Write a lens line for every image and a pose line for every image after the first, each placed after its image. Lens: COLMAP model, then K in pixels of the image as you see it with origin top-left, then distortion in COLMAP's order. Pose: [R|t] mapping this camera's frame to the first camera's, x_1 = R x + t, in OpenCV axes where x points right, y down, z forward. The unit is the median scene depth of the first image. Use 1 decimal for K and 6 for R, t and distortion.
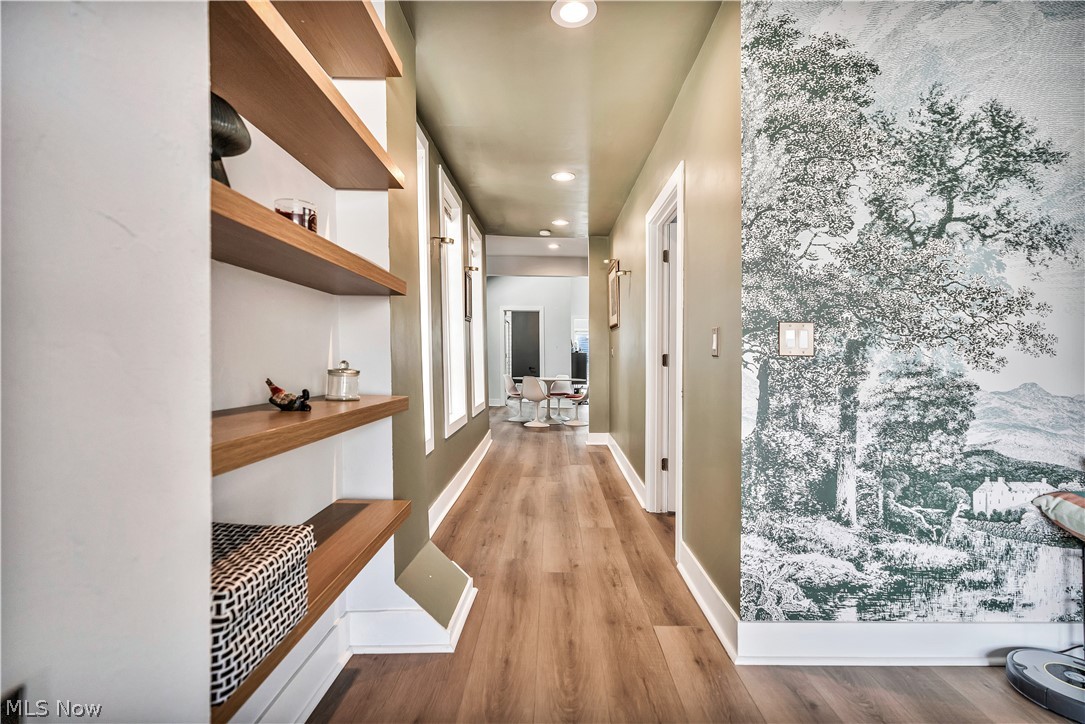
lens RADIAL K [[494.5, 0, 546.7], [0, 494.5, 356.0], [0, 0, 1]] dist [-0.006311, 0.002746]
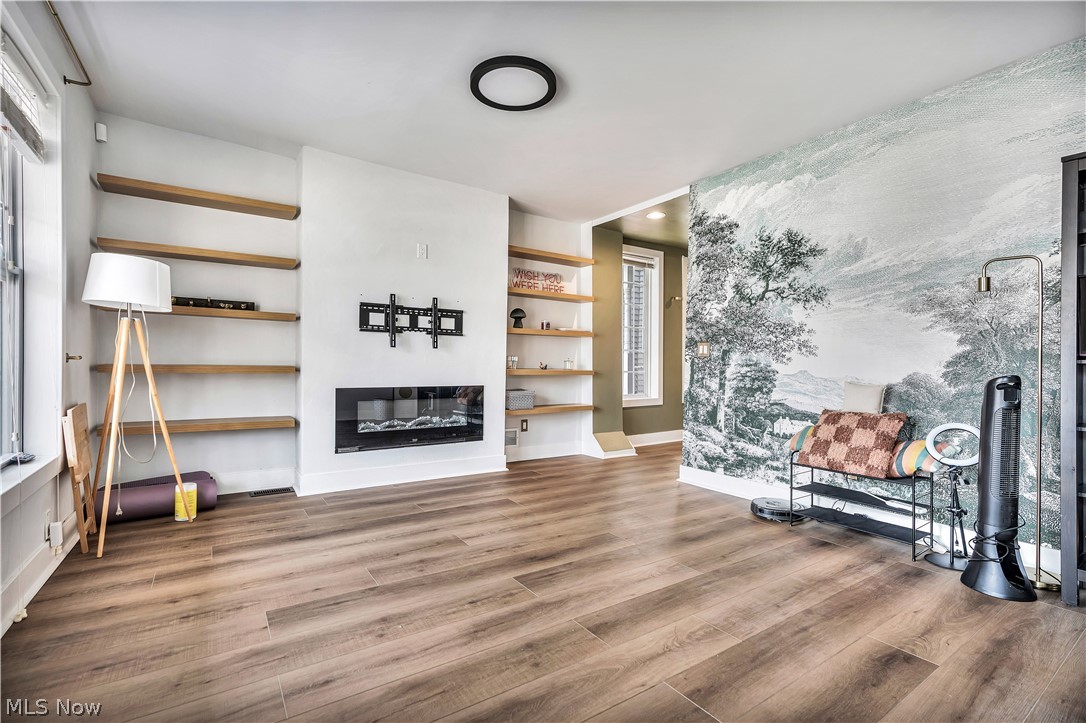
lens RADIAL K [[495.0, 0, 546.2], [0, 495.0, 353.6], [0, 0, 1]] dist [-0.006311, 0.002746]
pose [[0.578003, -0.007296, -0.816002, 1.987582], [-0.006123, 0.999893, -0.013278, 0.020212], [0.816012, 0.012671, 0.577896, -0.965241]]
